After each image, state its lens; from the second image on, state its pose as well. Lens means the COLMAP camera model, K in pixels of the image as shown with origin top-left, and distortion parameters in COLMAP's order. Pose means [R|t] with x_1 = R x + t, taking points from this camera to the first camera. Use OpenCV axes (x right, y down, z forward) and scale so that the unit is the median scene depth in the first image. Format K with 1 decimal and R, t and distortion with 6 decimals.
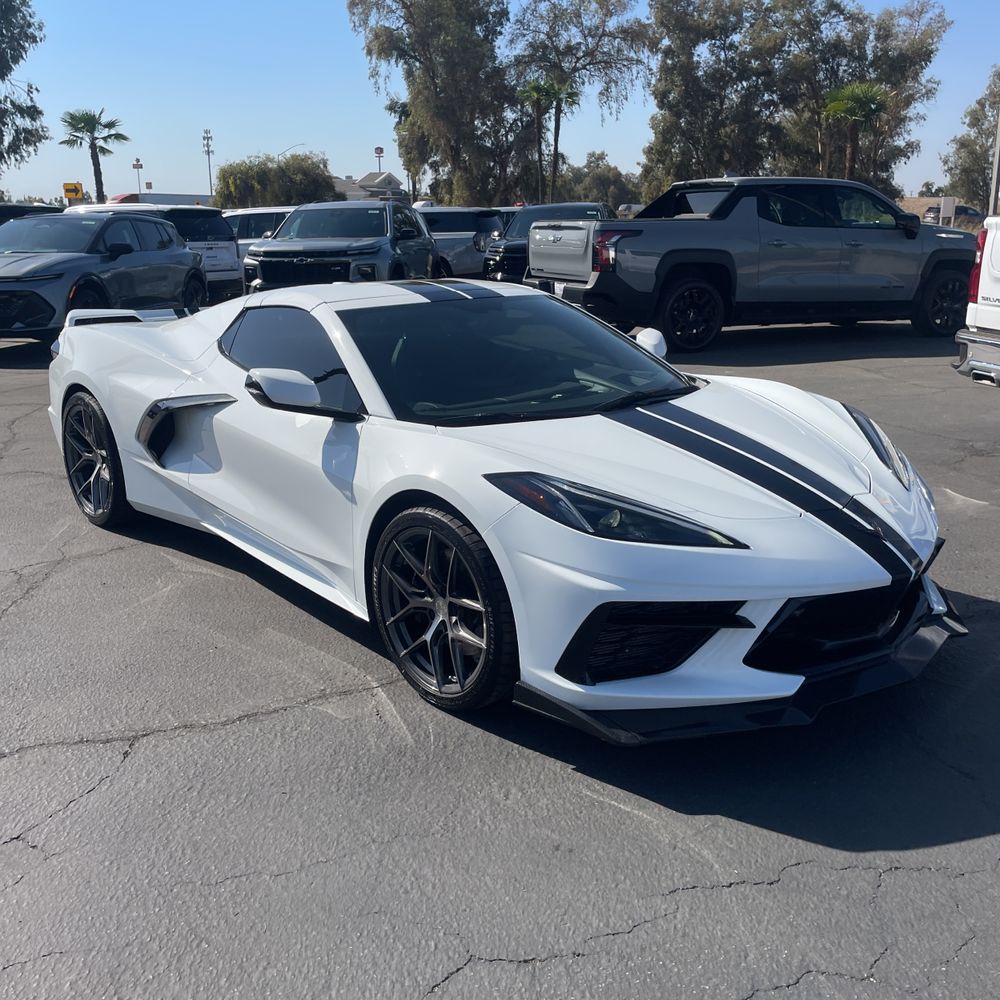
lens RADIAL K [[1017.5, 0, 487.0], [0, 1017.5, 488.7], [0, 0, 1]] dist [0.075625, -0.099609]
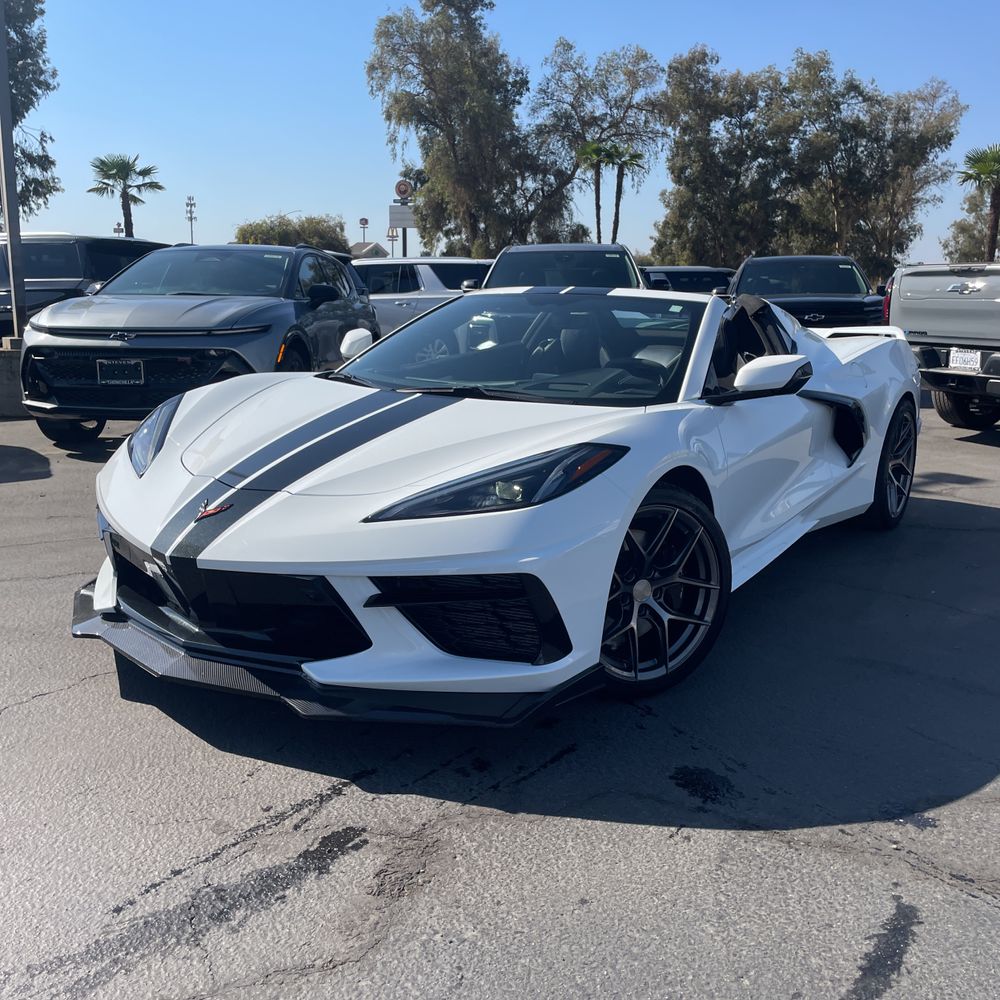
lens RADIAL K [[1012.1, 0, 500.0], [0, 1012.1, 500.0], [0, 0, 1]] dist [0.083577, -0.126981]
pose [[0.998937, 0.015663, 0.043352, -0.044438], [-0.013184, 0.998294, -0.056882, -0.009167], [-0.044169, 0.056250, 0.997439, 0.052029]]
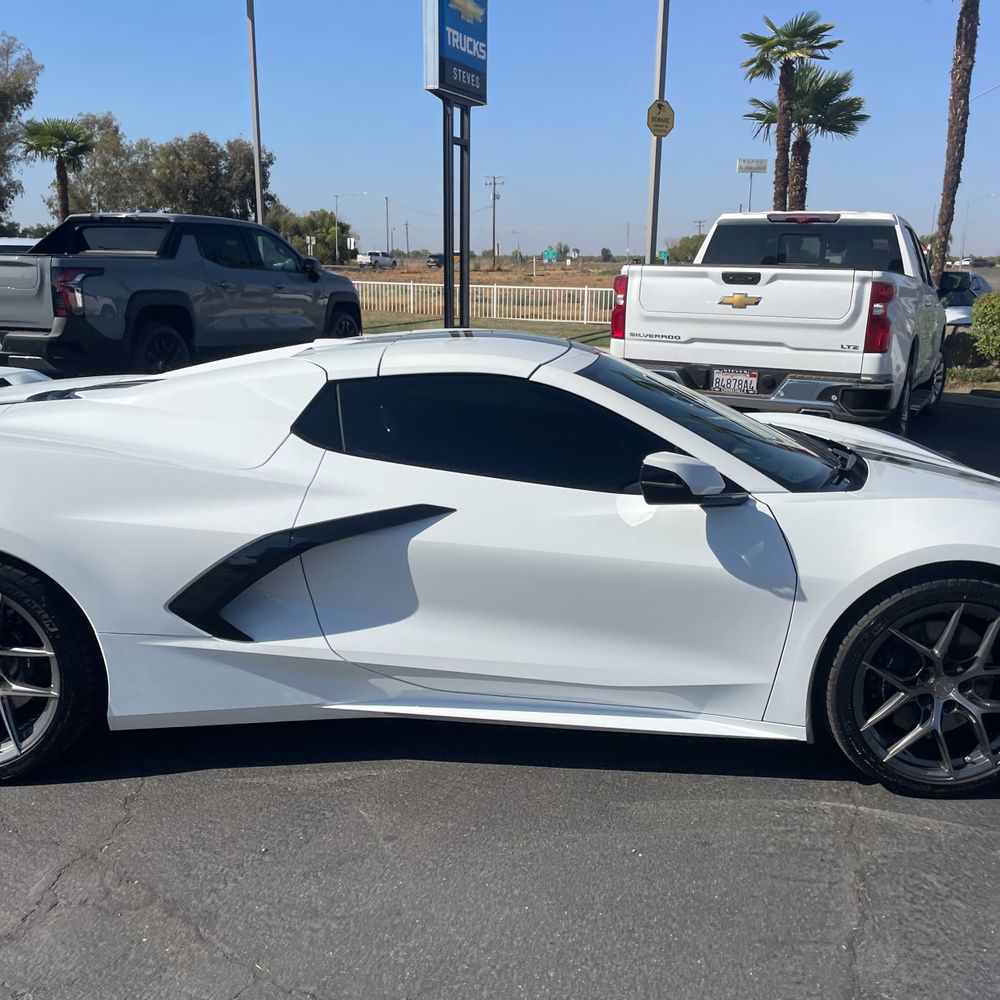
lens RADIAL K [[1019.3, 0, 498.4], [0, 1019.3, 485.8], [0, 0, 1]] dist [0.078536, -0.102132]
pose [[0.675709, -0.143098, 0.723146, -0.041522], [0.172447, 0.984443, 0.033669, -0.006890], [-0.716714, 0.101954, 0.689874, 0.028073]]
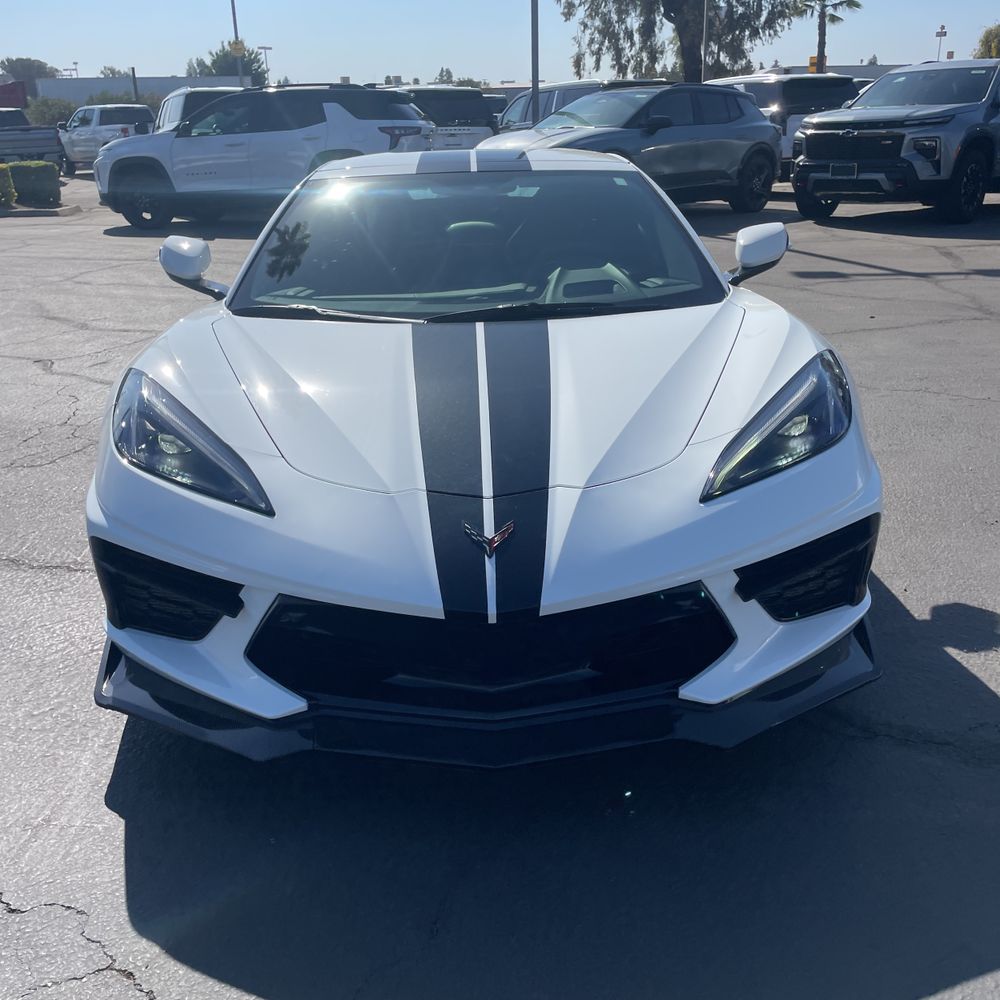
lens RADIAL K [[1012.1, 0, 500.0], [0, 1012.1, 500.0], [0, 0, 1]] dist [0.083577, -0.126981]
pose [[0.766480, 0.215404, -0.605070, 0.033154], [-0.141064, 0.975539, 0.168596, -0.004055], [0.626586, -0.043872, 0.778117, 0.020993]]
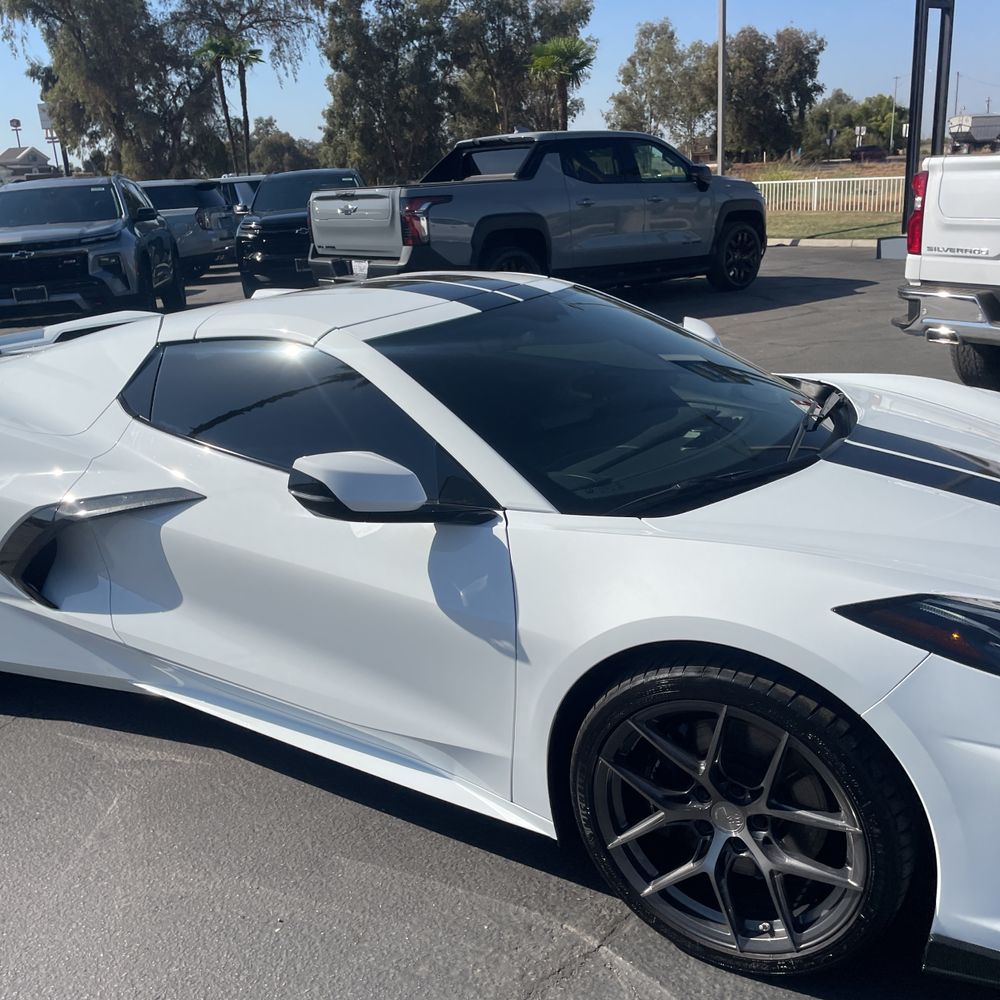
lens RADIAL K [[1018.3, 0, 510.7], [0, 1018.3, 501.7], [0, 0, 1]] dist [0.098333, -0.139765]
pose [[0.946957, -0.140401, 0.289067, -0.014188], [0.128643, 0.989912, 0.059381, -0.005517], [-0.294488, -0.019045, 0.955465, 0.019835]]
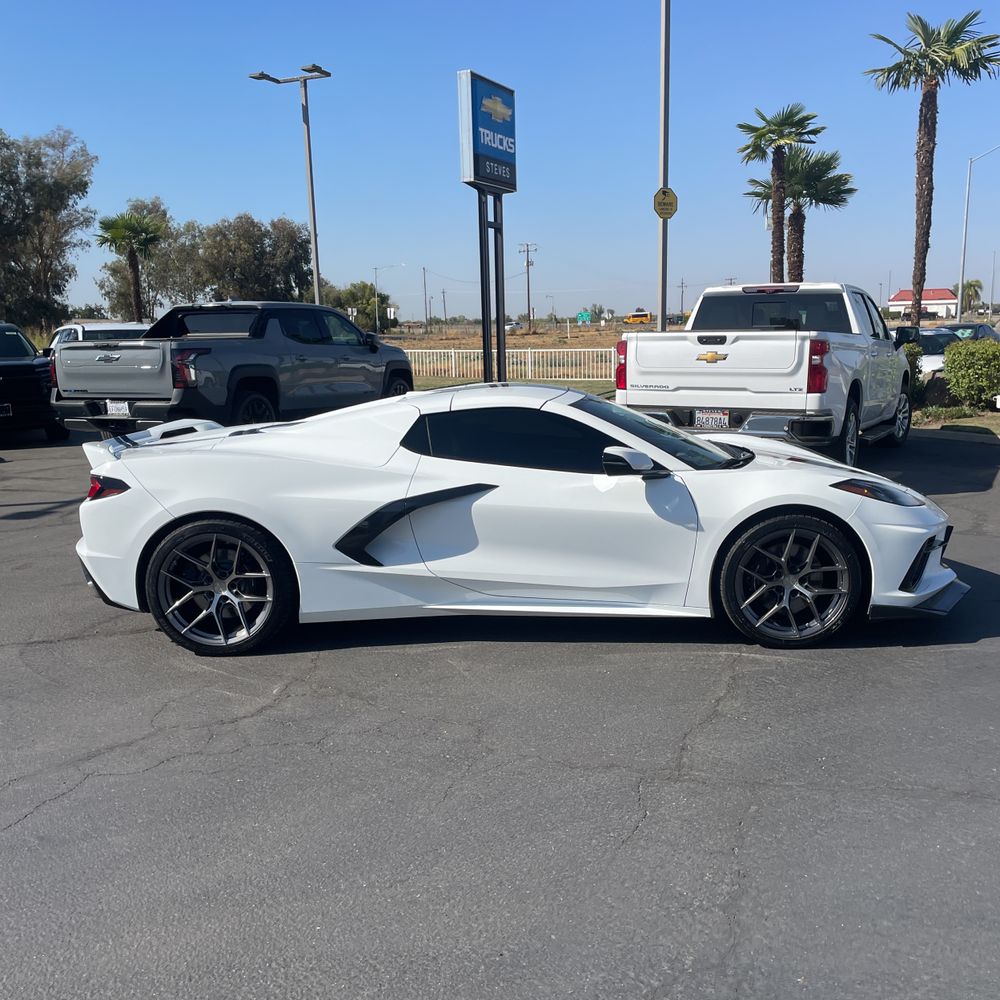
lens RADIAL K [[1018.3, 0, 510.7], [0, 1018.3, 501.7], [0, 0, 1]] dist [0.098333, -0.139765]
pose [[0.692481, -0.131358, 0.709376, -0.061890], [0.201611, 0.979344, -0.015461, -0.002662], [-0.692692, 0.153725, 0.704660, 0.008467]]
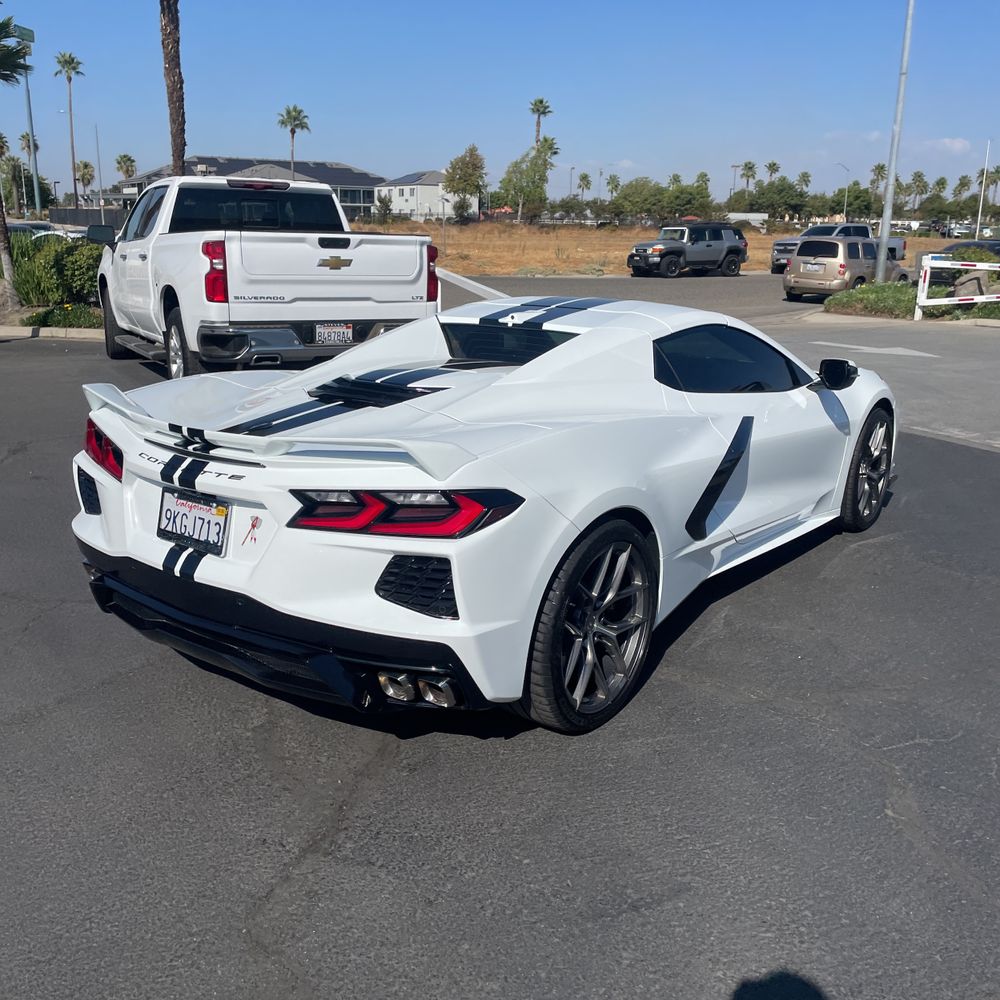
lens RADIAL K [[1019.3, 0, 498.4], [0, 1019.3, 485.8], [0, 0, 1]] dist [0.078536, -0.102132]
pose [[-0.208382, -0.241472, 0.947770, -0.067881], [0.237594, 0.927517, 0.288550, -0.021821], [-0.948750, 0.285313, -0.135906, 0.080179]]
